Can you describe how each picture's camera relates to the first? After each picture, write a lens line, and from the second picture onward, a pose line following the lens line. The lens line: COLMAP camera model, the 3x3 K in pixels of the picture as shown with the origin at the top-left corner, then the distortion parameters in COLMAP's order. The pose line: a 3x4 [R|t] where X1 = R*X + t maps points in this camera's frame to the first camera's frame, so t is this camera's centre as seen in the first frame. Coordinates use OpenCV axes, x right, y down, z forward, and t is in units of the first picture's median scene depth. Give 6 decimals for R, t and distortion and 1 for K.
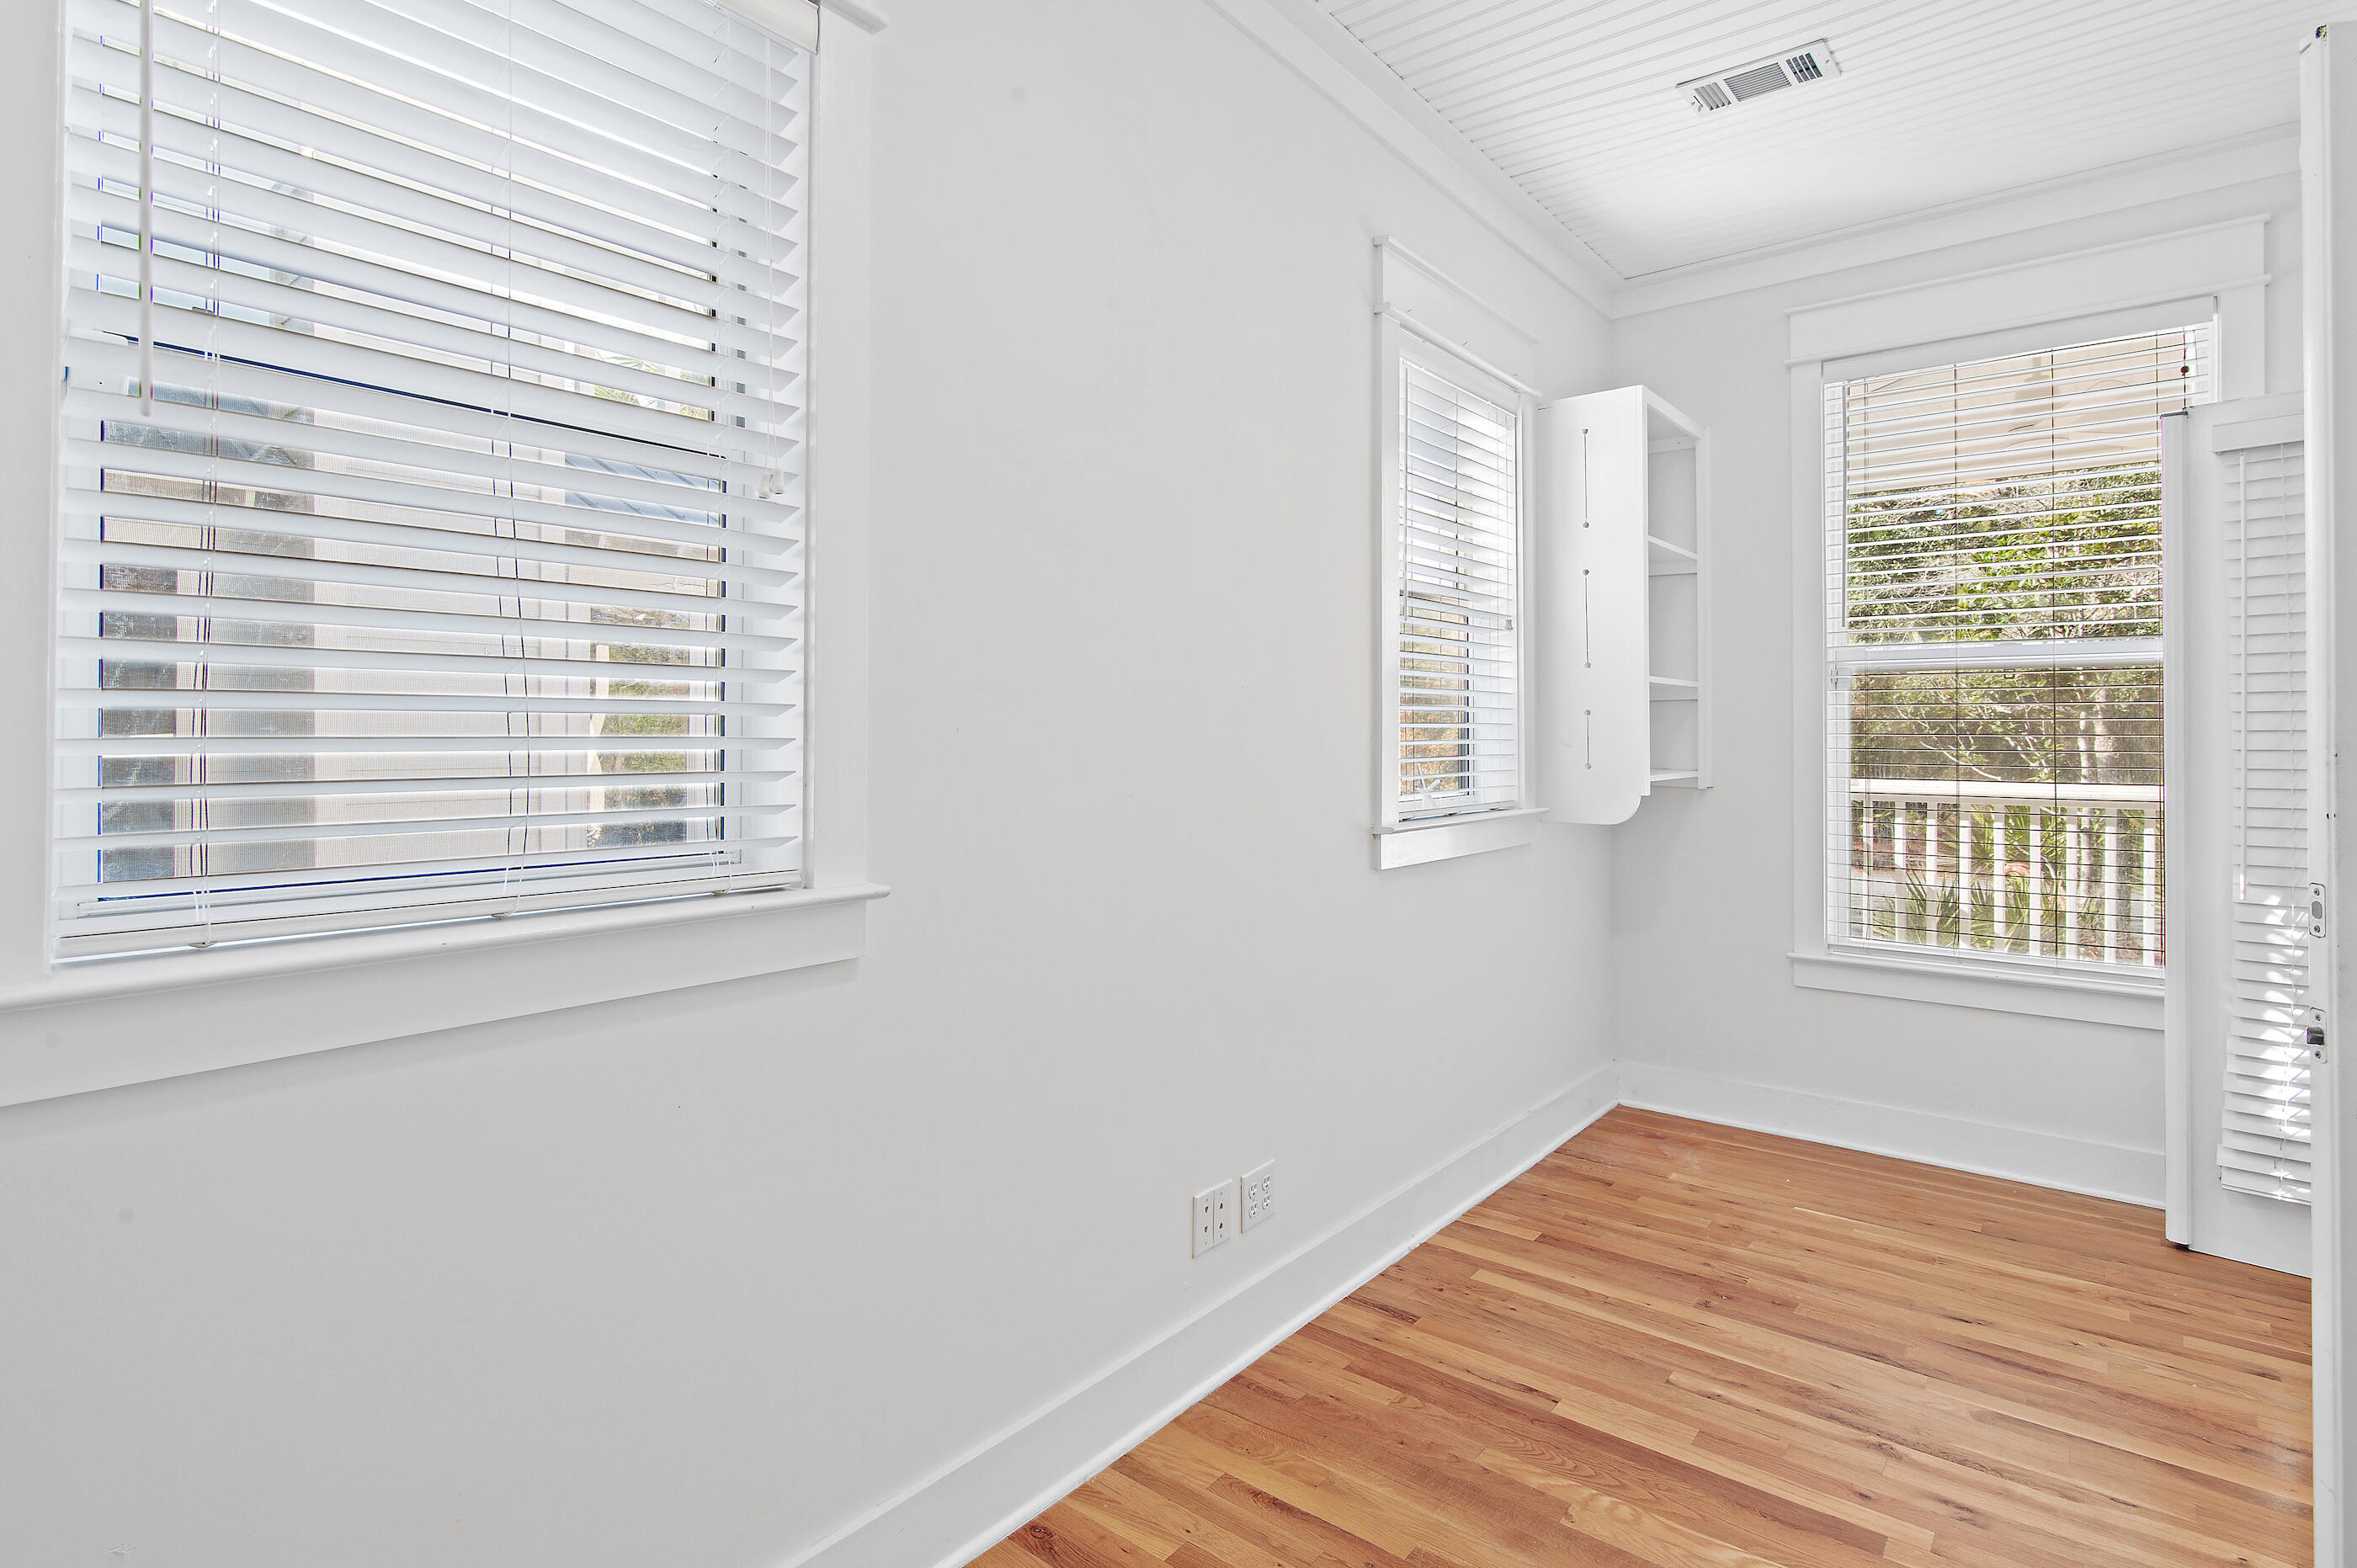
lens RADIAL K [[1175.8, 0, 1177.0], [0, 1175.8, 733.1], [0, 0, 1]] dist [-0.002594, 0.000018]
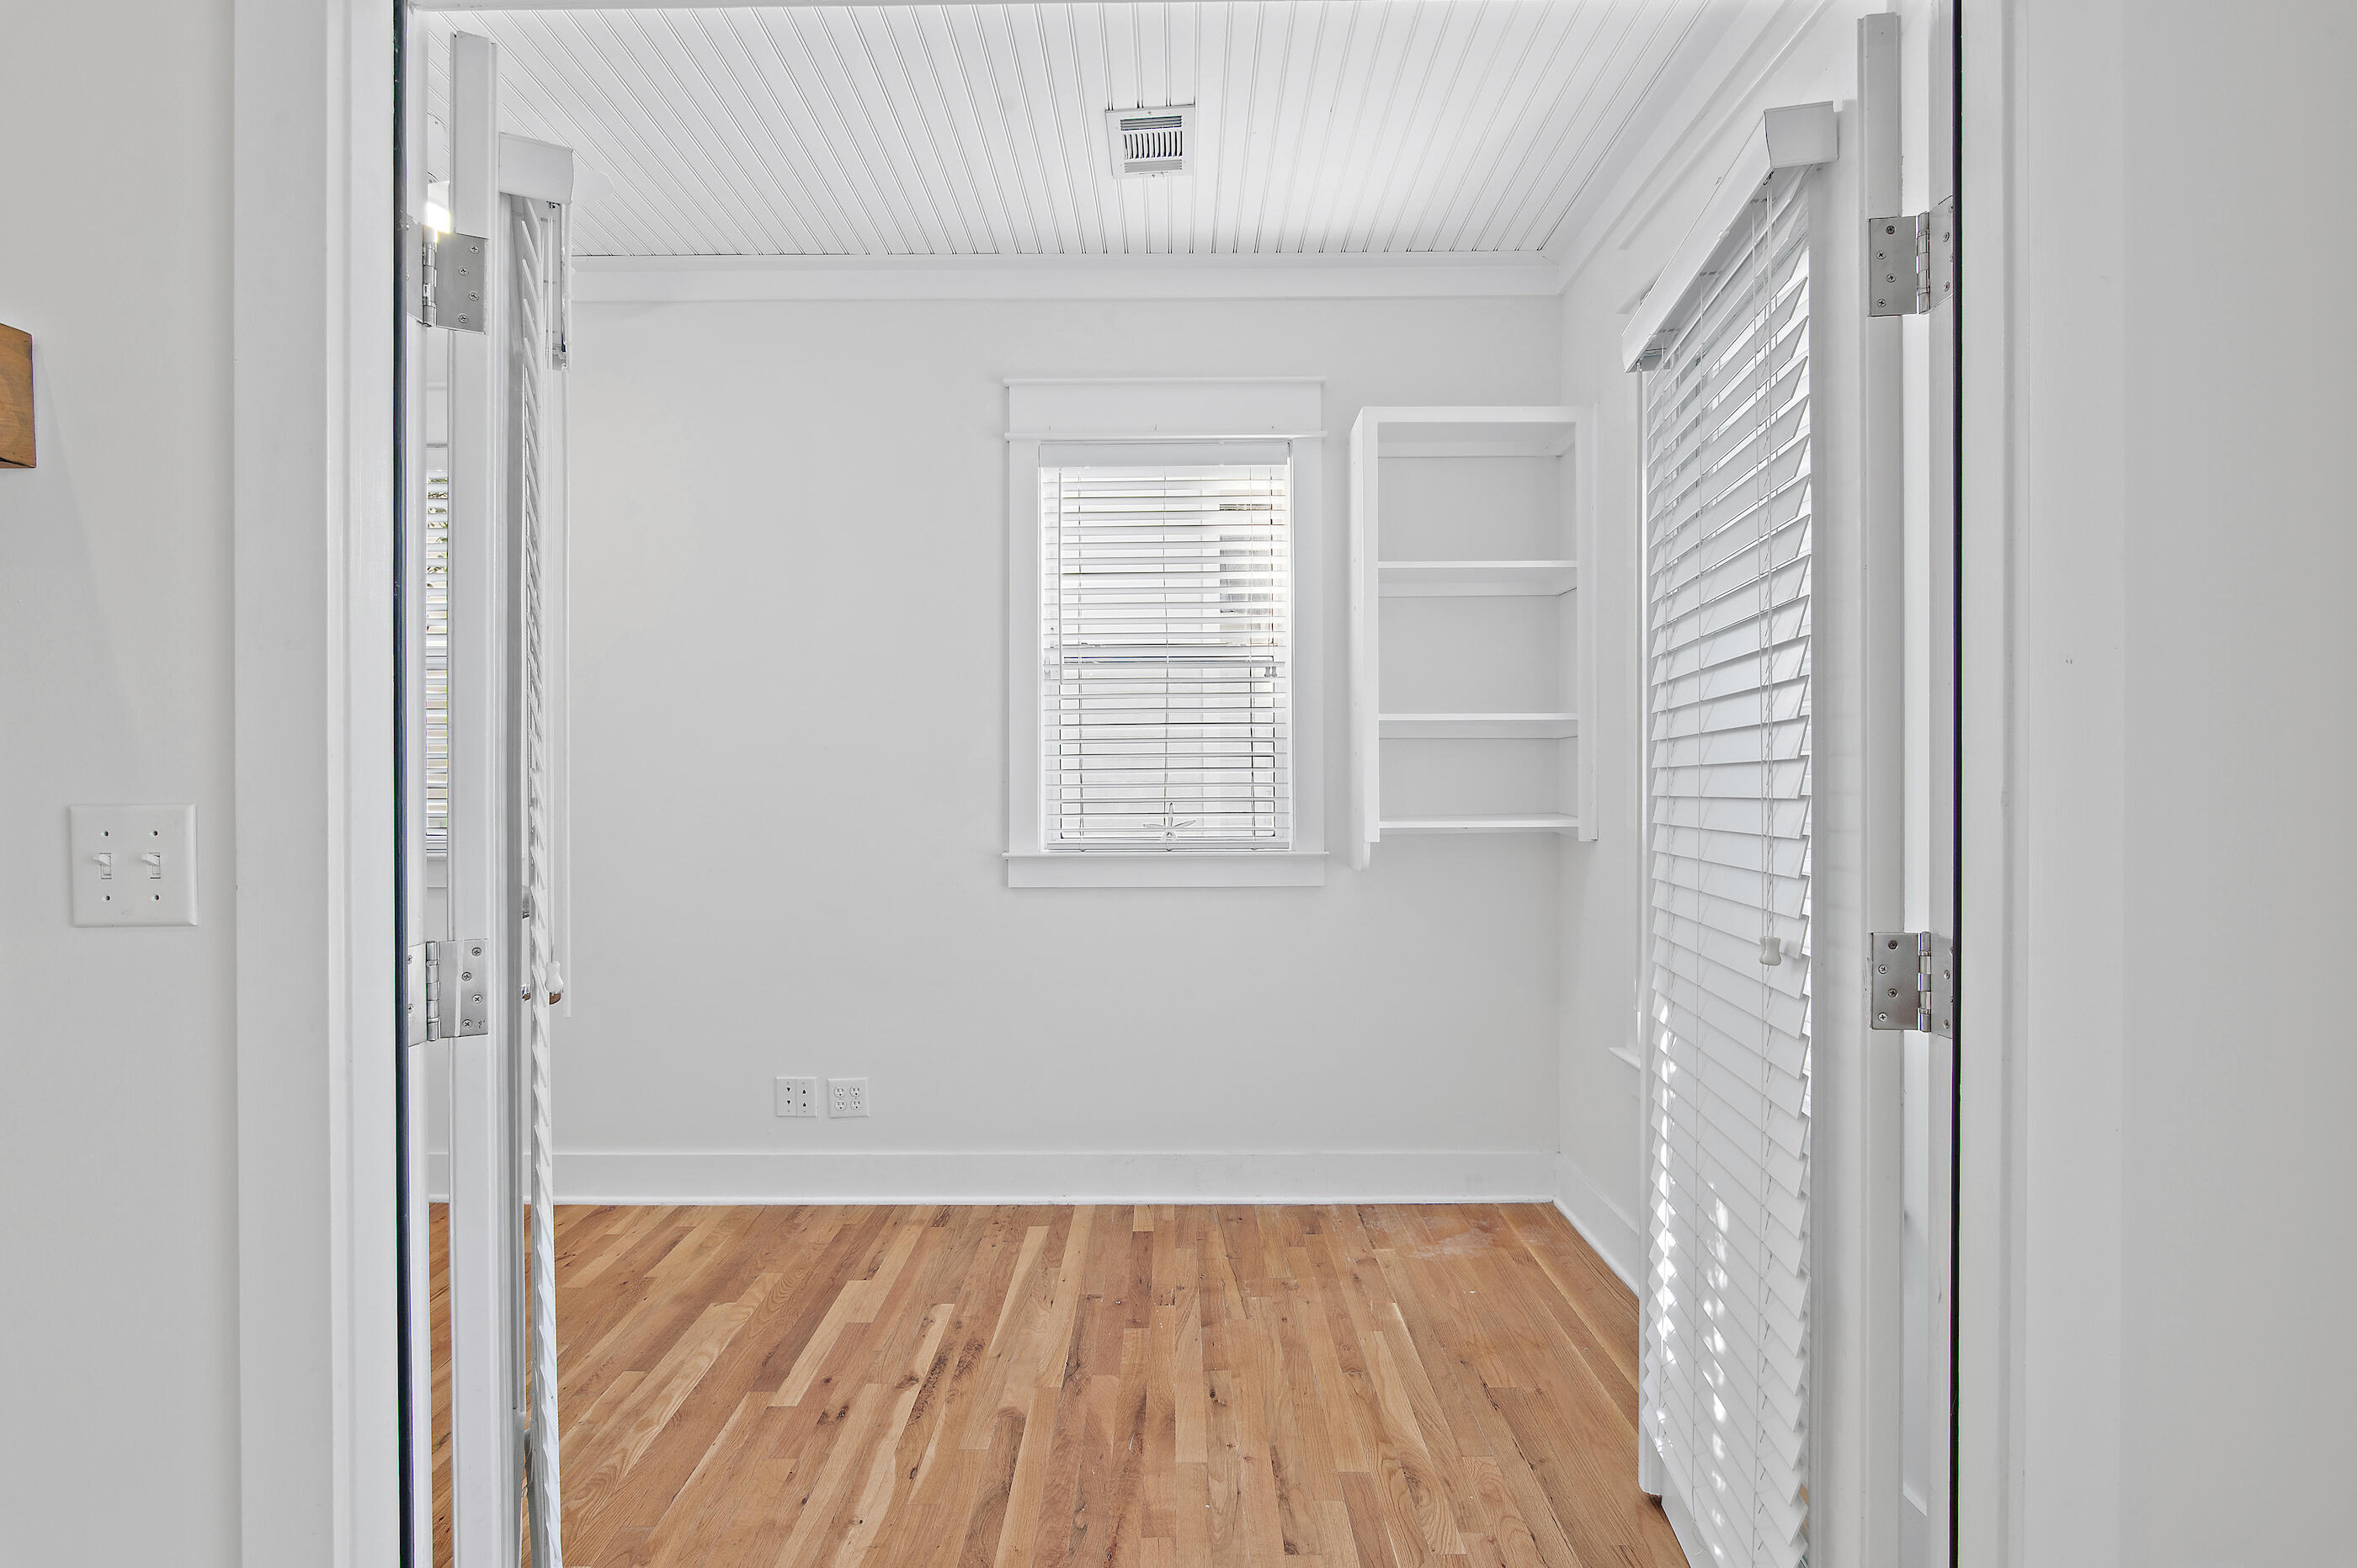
lens RADIAL K [[1177.6, 0, 1169.3], [0, 1177.6, 782.6], [0, 0, 1]] dist [-0.015260, -0.001215]
pose [[0.639482, 0.002908, -0.768801, 1.362769], [0.005793, 0.999946, 0.008601, -0.005474], [0.768785, -0.009954, 0.639430, 0.363109]]
